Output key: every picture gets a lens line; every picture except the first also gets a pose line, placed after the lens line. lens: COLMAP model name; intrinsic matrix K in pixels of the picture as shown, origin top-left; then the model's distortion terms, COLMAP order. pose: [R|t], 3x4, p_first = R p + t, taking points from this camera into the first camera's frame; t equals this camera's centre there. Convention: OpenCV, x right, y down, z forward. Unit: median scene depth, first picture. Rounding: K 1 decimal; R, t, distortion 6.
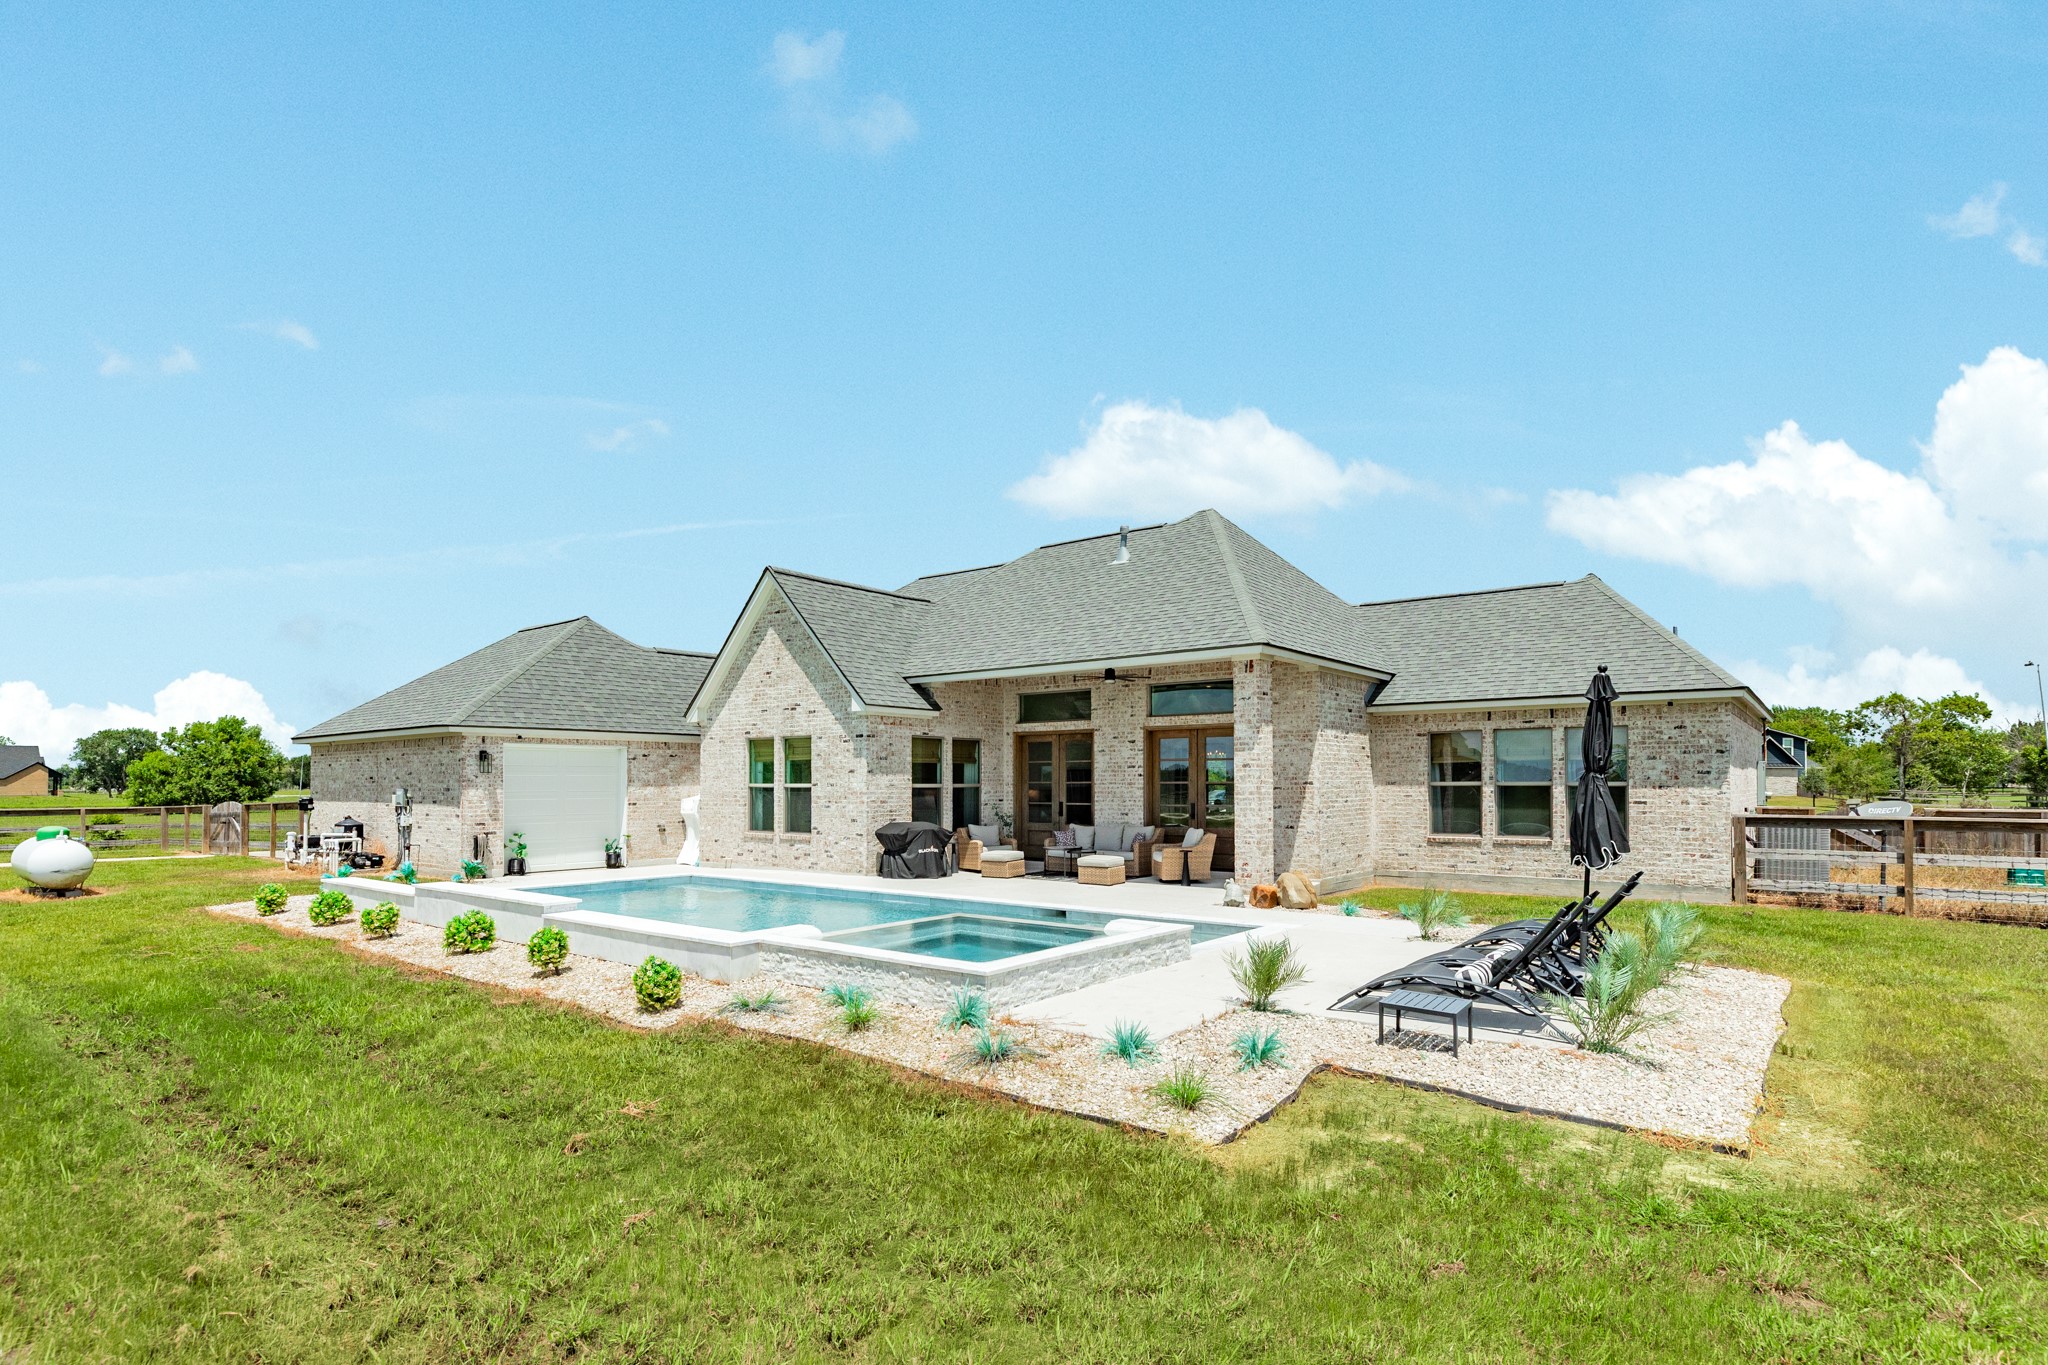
lens RADIAL K [[1040.4, 0, 1031.0], [0, 1040.4, 761.1], [0, 0, 1]] dist [-0.000304, -0.000075]
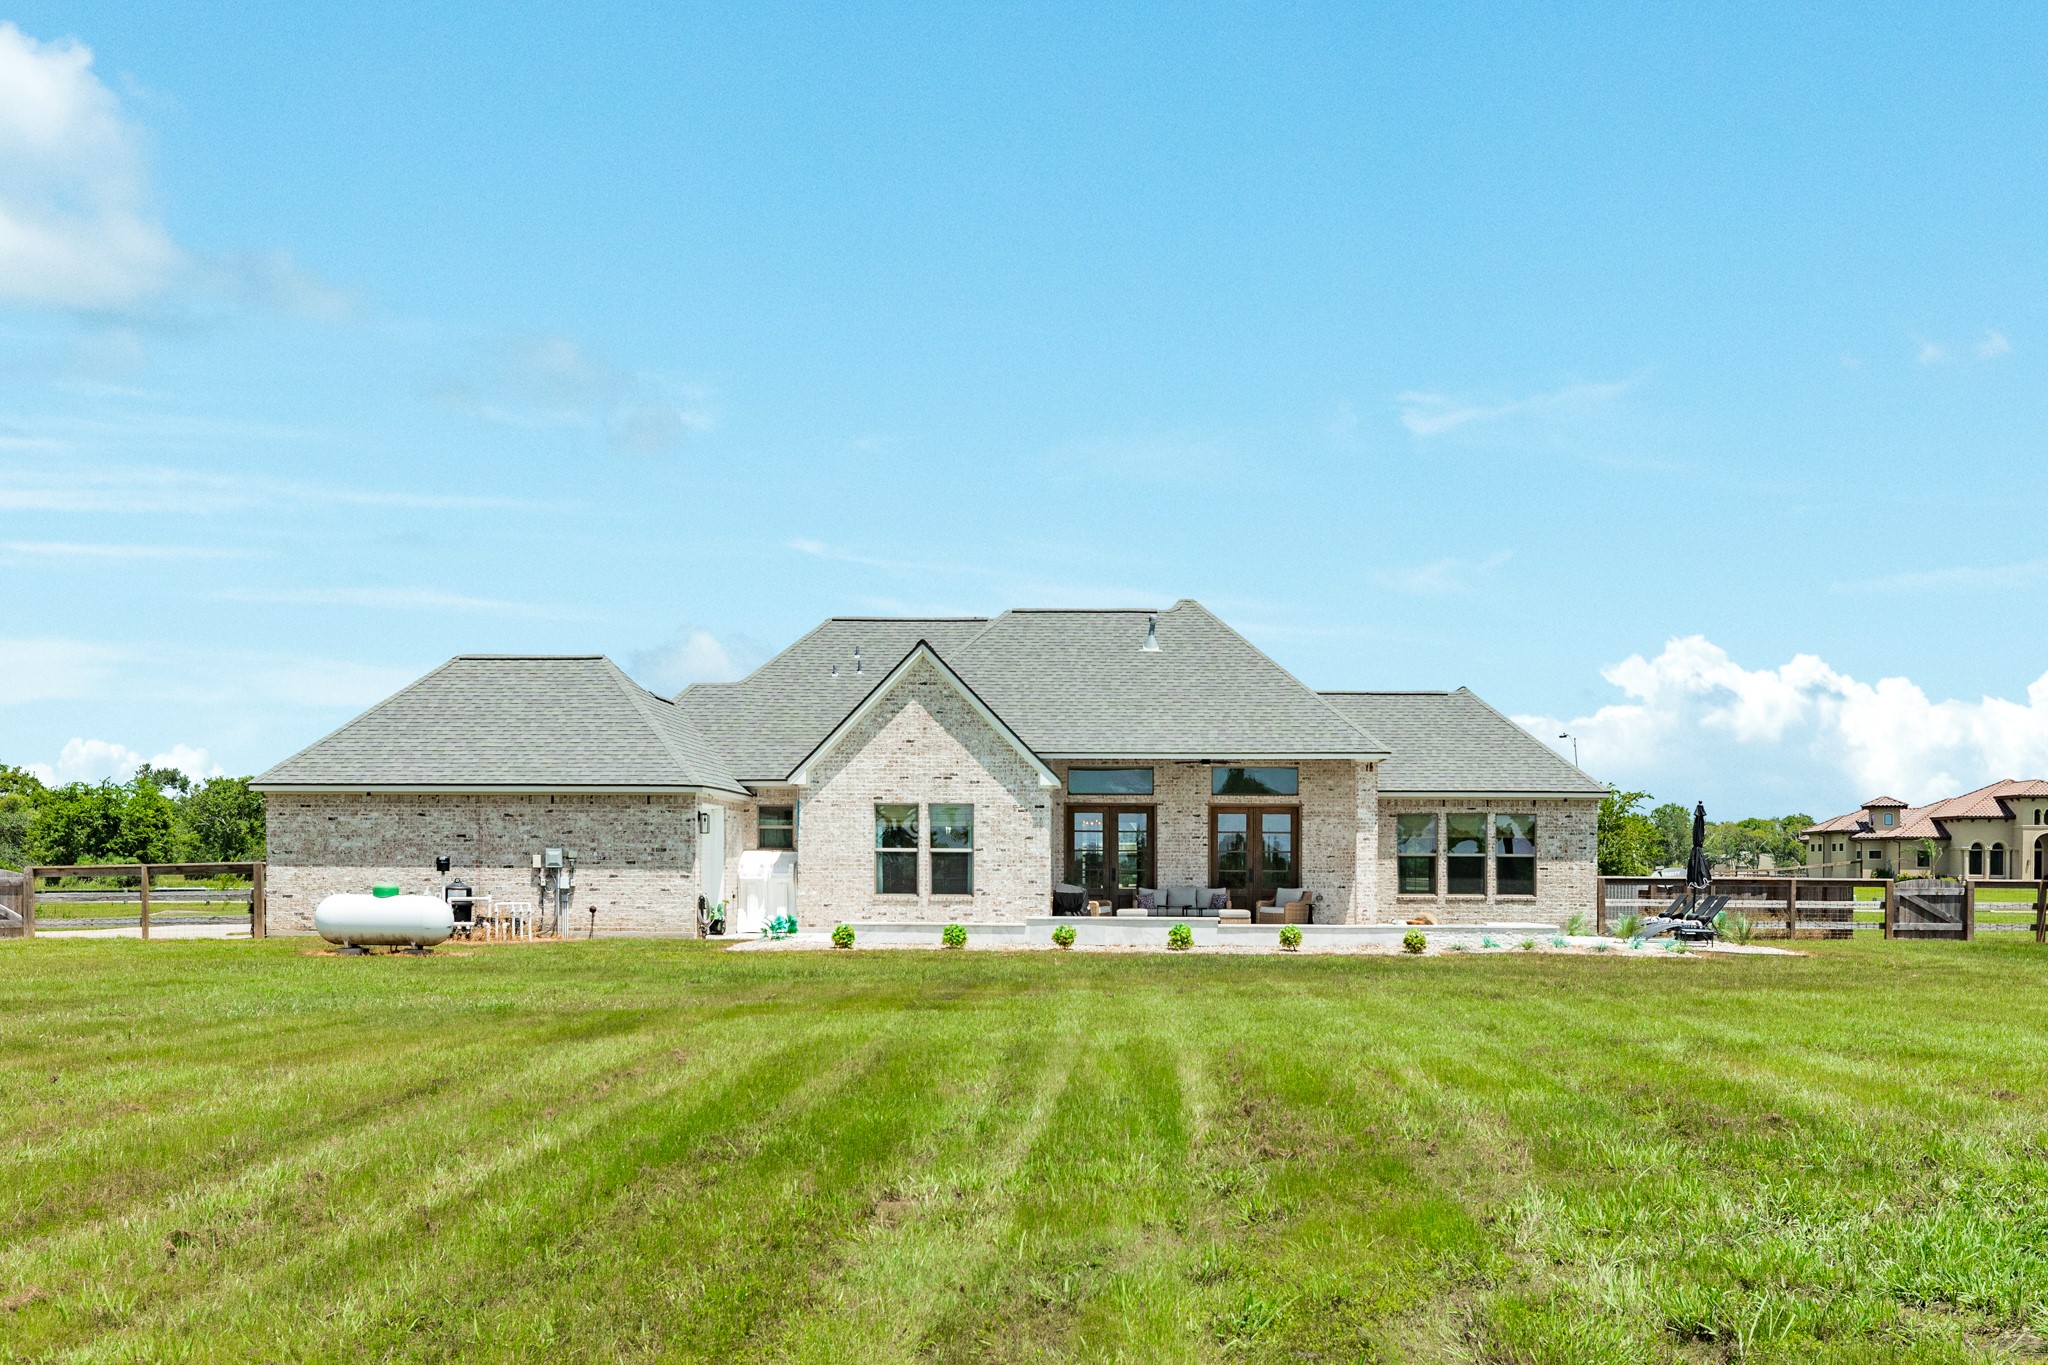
lens RADIAL K [[2217.3, 0, 1010.0], [0, 2217.3, 689.4], [0, 0, 1]] dist [-0.023325, 0.000000]
pose [[0.816551, 0.053796, 0.574761, -1.512598], [-0.020834, 0.997746, -0.063788, 0.002647], [-0.576897, 0.040111, 0.815831, -0.906328]]
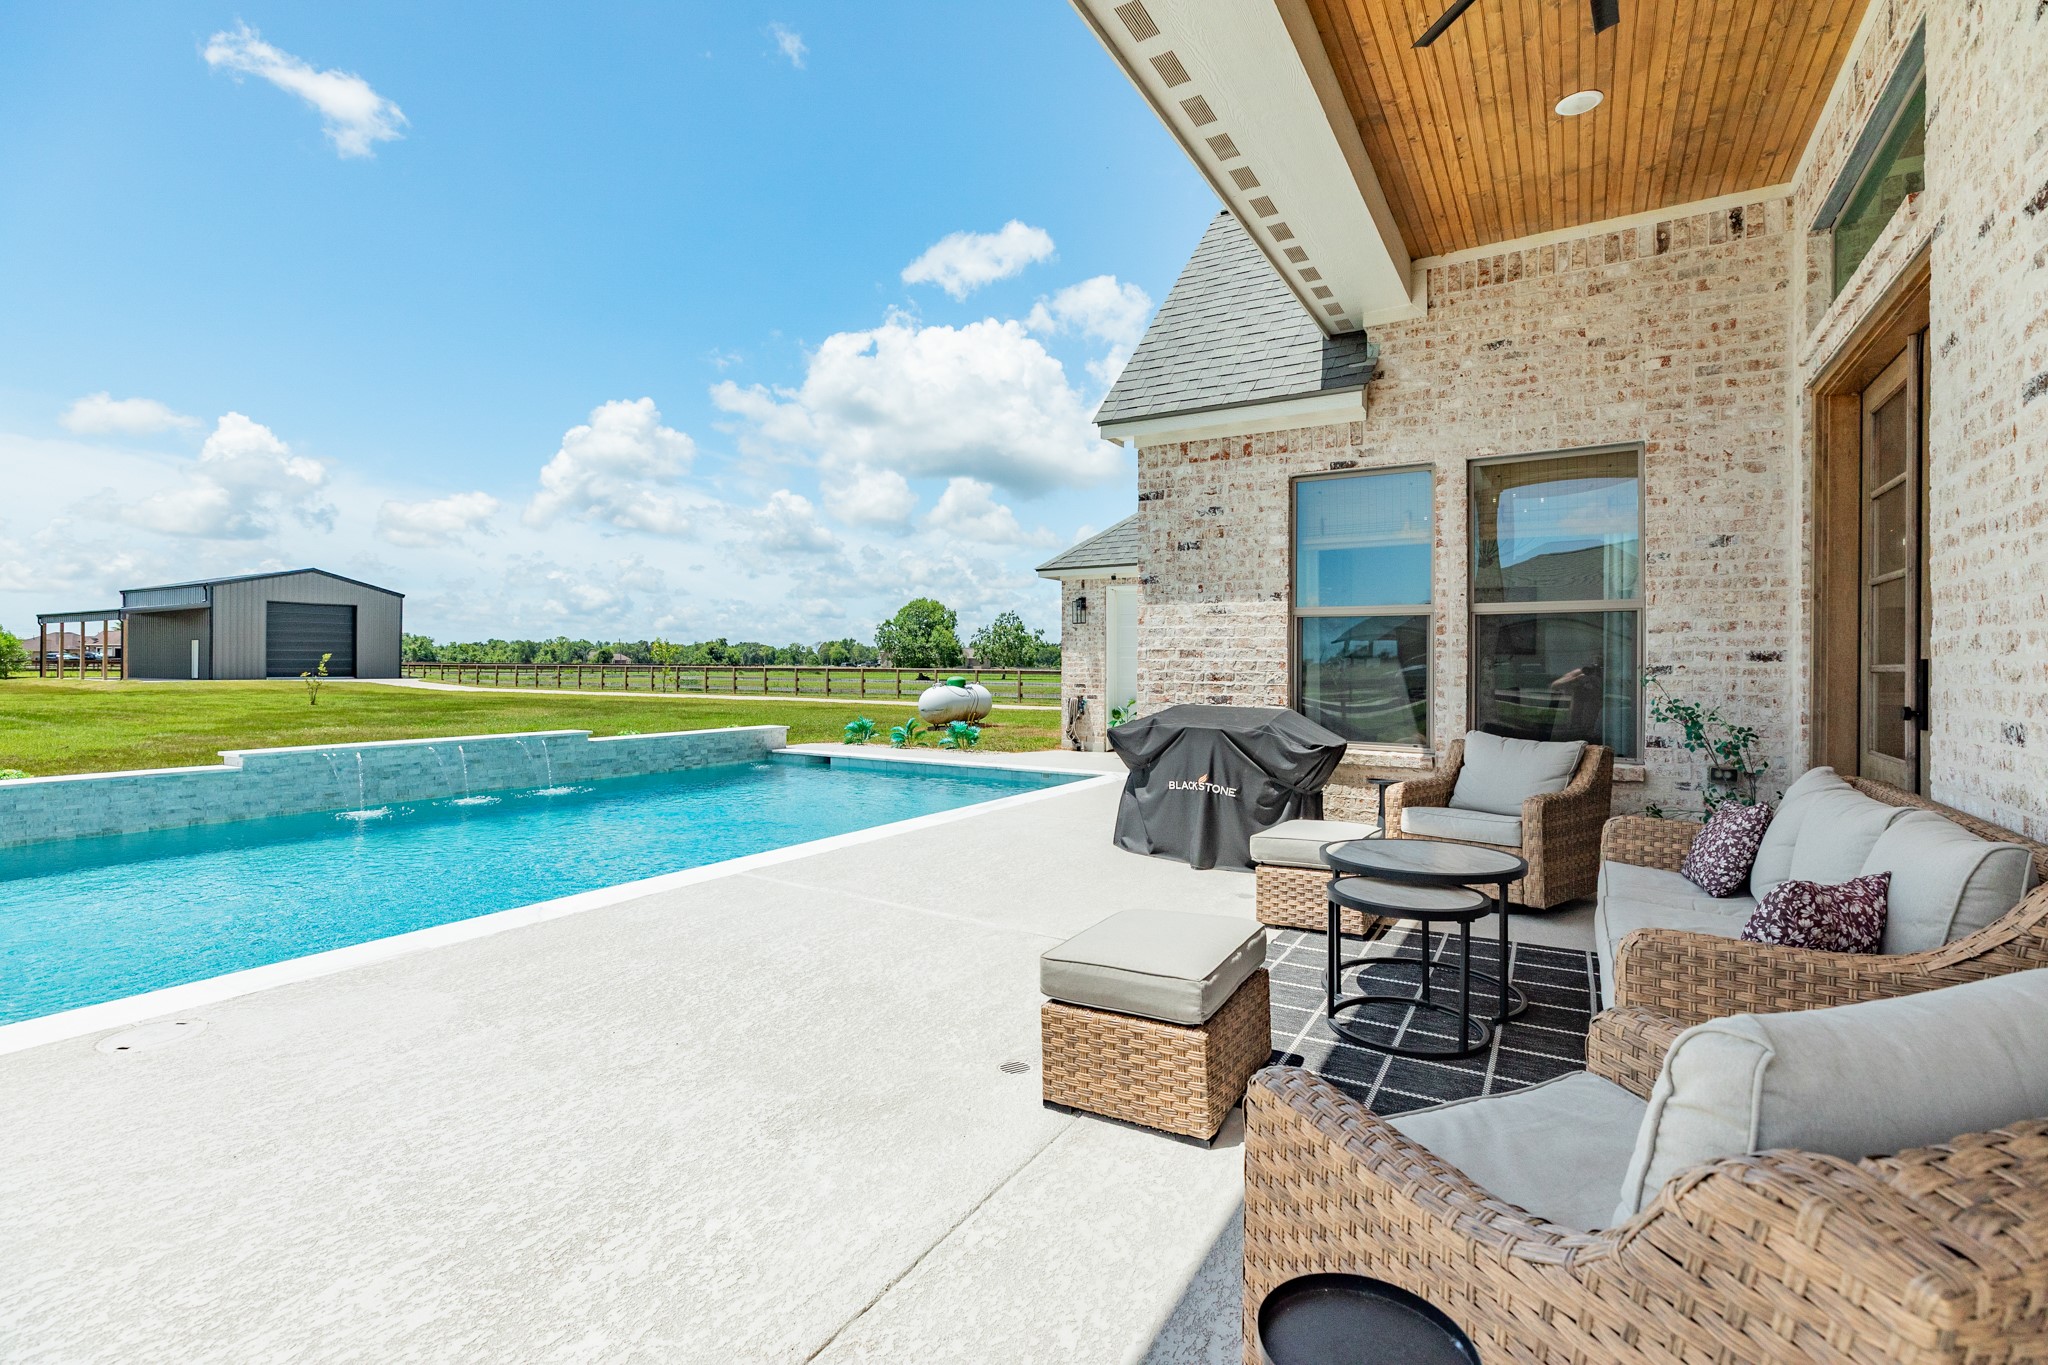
lens RADIAL K [[927.2, 0, 1020.5], [0, 927.2, 658.2], [0, 0, 1]] dist [0.005295, -0.000278]
pose [[0.118959, -0.003757, -0.992892, 0.203651], [0.013216, 0.999910, -0.002201, 0.039573], [0.992811, -0.012860, 0.118998, 0.863154]]
